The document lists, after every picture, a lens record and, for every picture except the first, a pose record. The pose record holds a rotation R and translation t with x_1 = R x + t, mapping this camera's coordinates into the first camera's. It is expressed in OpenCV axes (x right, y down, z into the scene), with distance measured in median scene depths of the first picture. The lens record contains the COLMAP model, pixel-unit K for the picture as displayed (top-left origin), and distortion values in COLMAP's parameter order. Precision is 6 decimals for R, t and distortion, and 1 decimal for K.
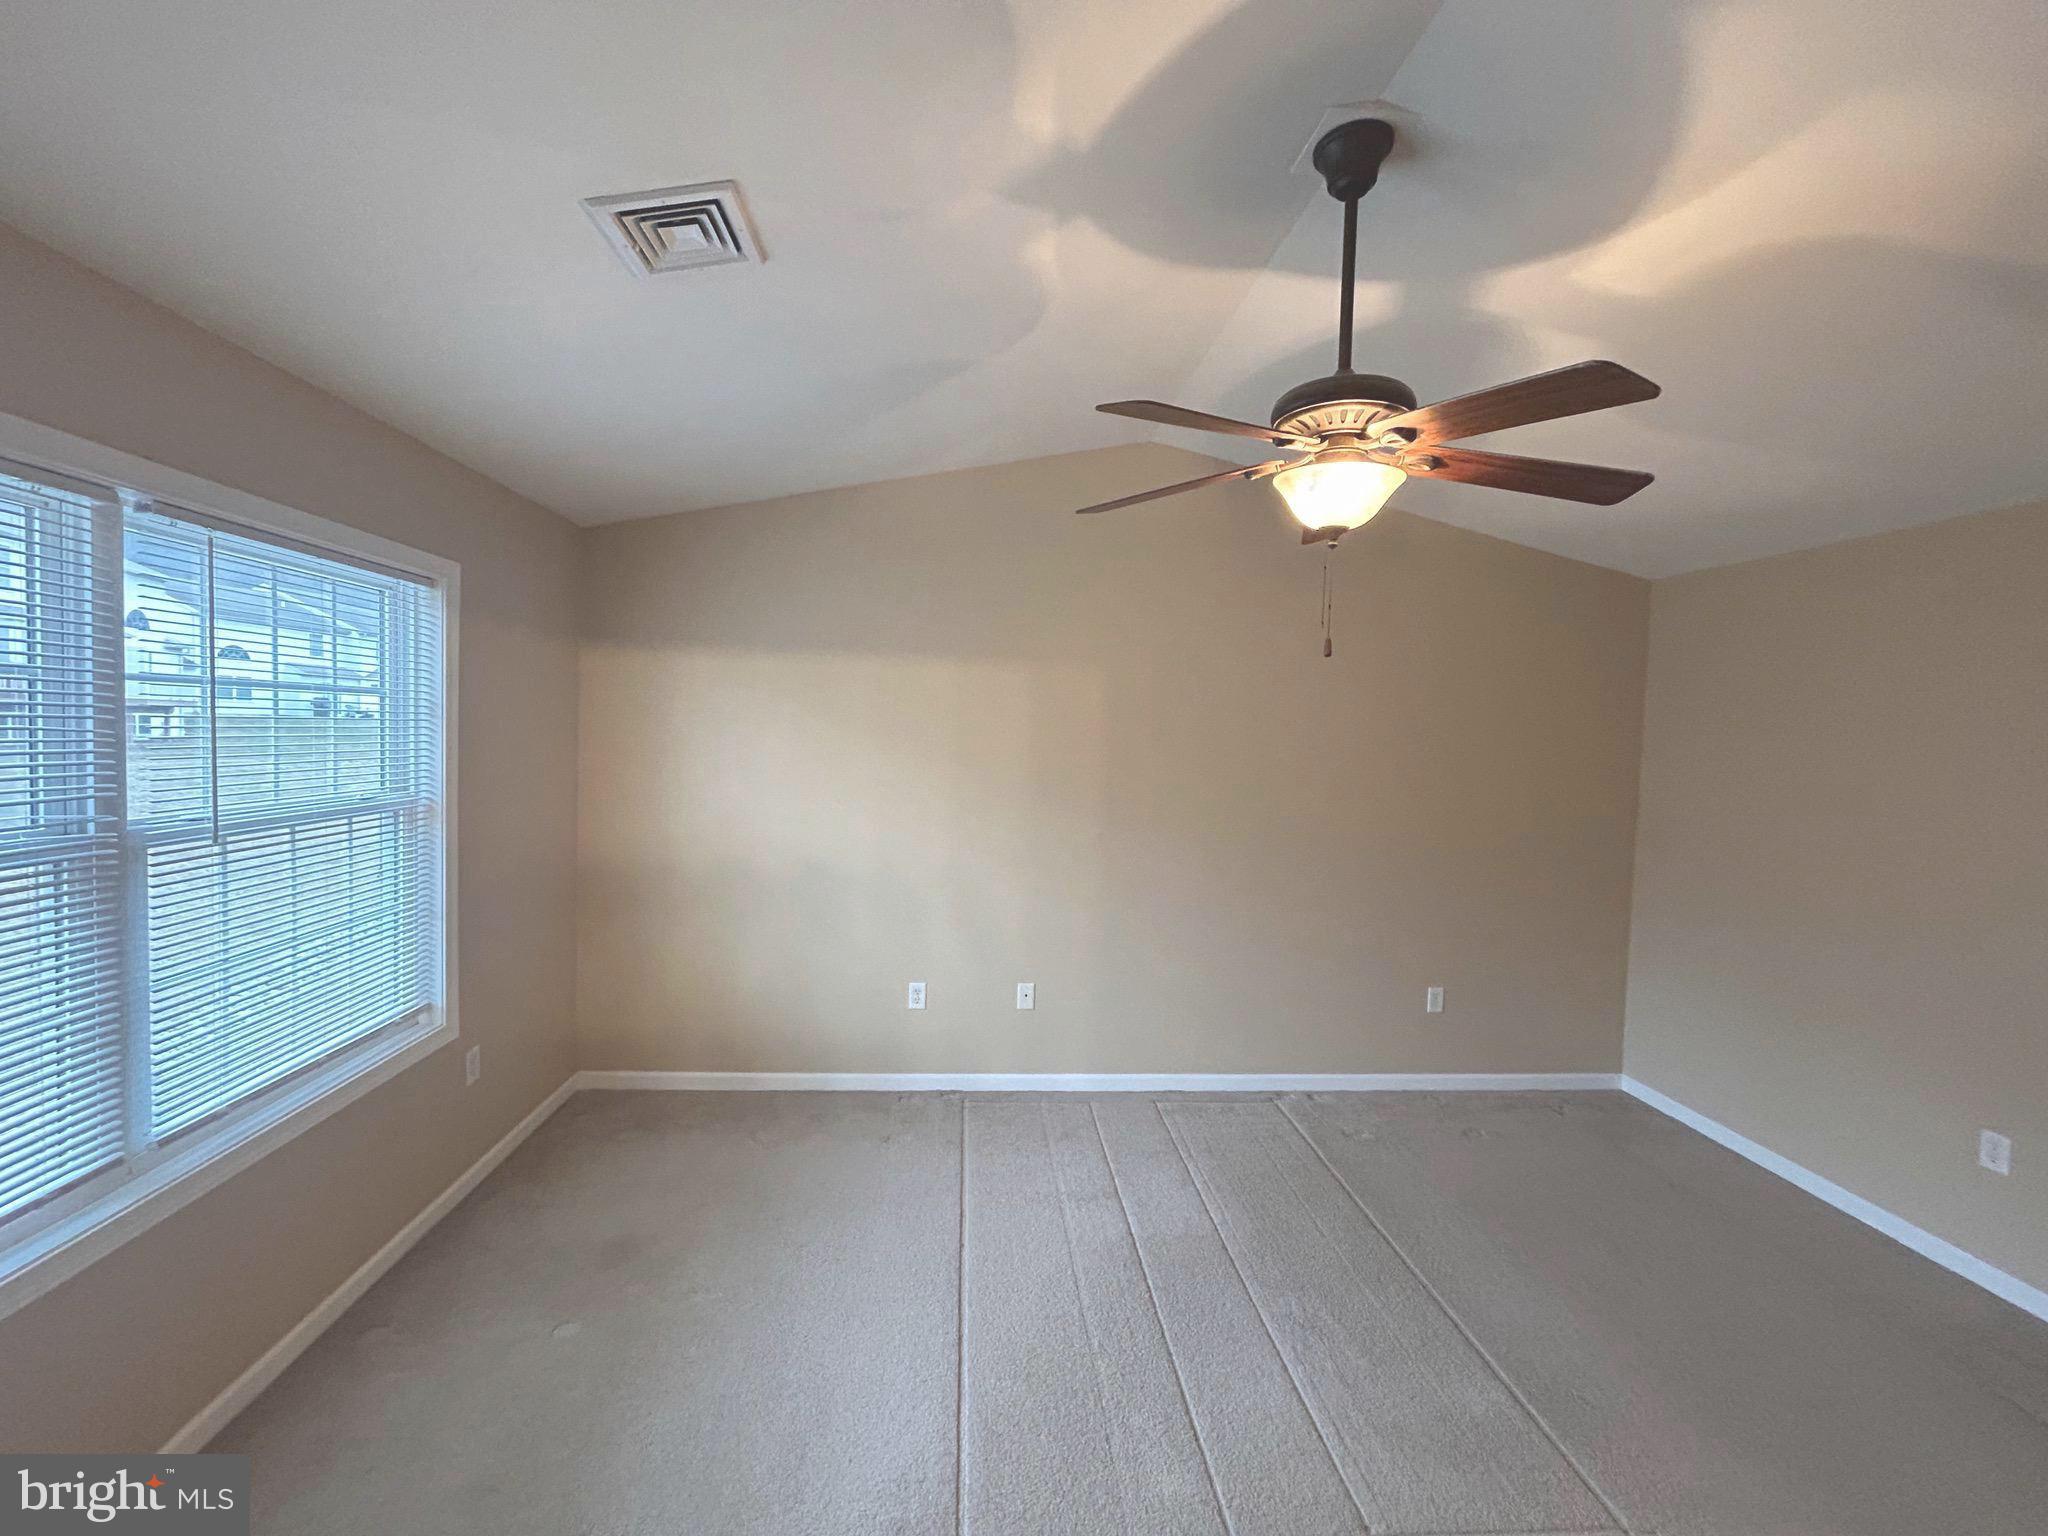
lens RADIAL K [[818.0, 0, 1016.9], [0, 818.0, 767.0], [0, 0, 1]] dist [-0.001400, -0.000118]
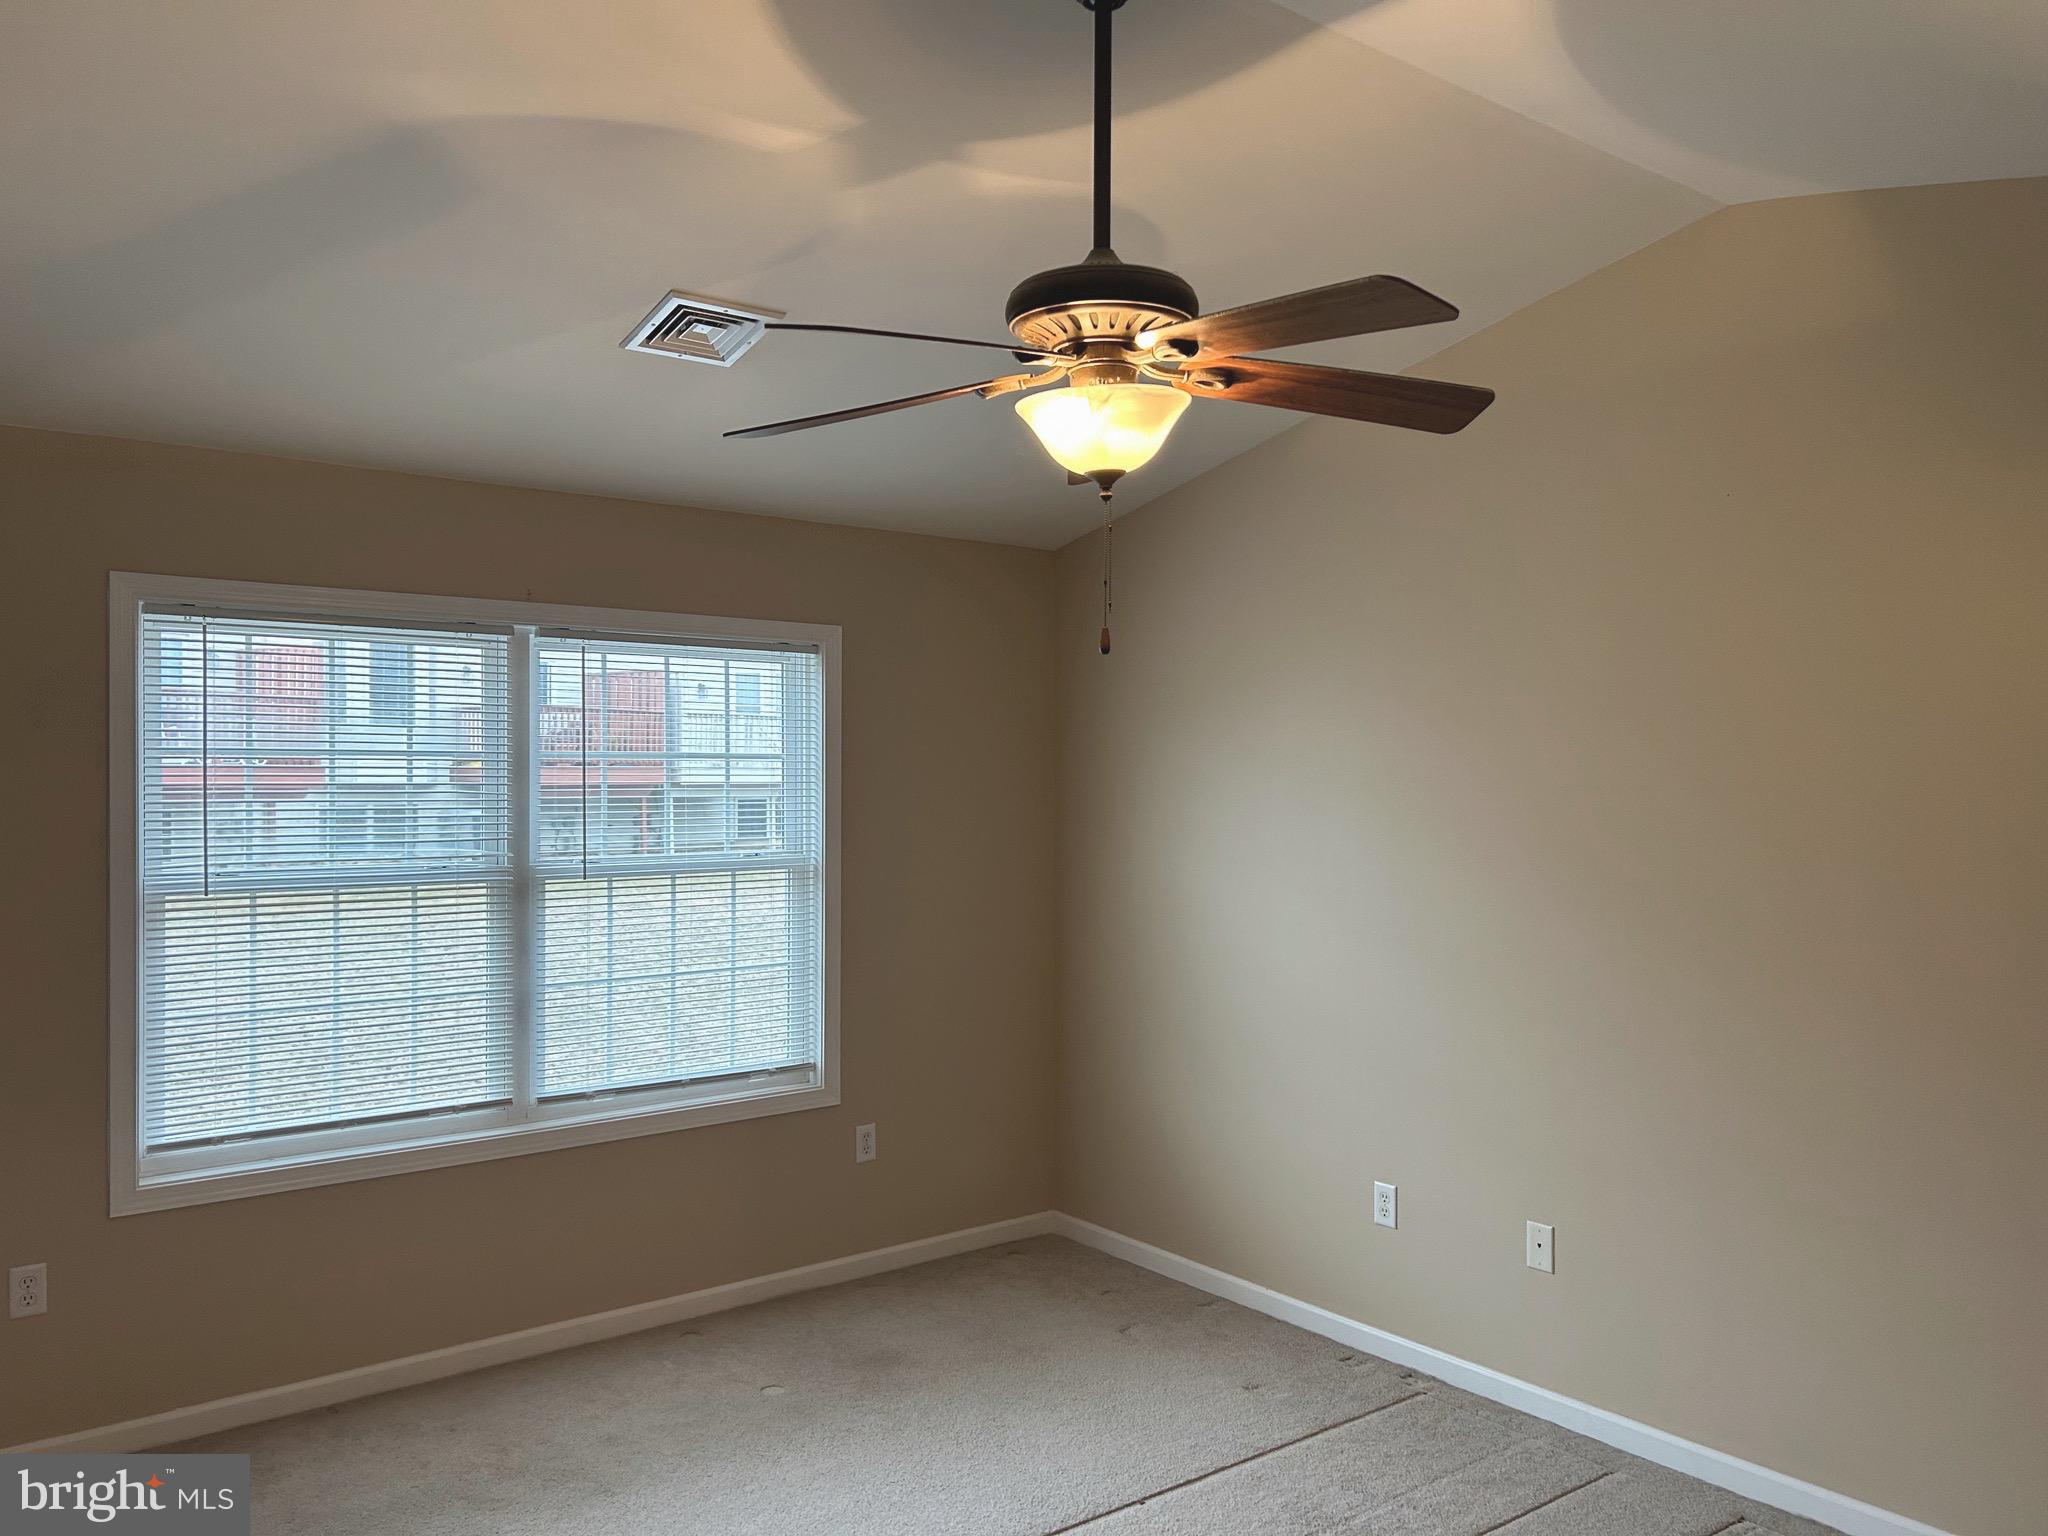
lens RADIAL K [[1544.8, 0, 1026.0], [0, 1544.8, 795.0], [0, 0, 1]] dist [0.068994, -0.096845]
pose [[0.554323, -0.021704, -0.832019, 1.097924], [-0.022135, 0.998922, -0.040805, 0.033334], [0.832007, 0.041036, 0.553245, 0.153003]]
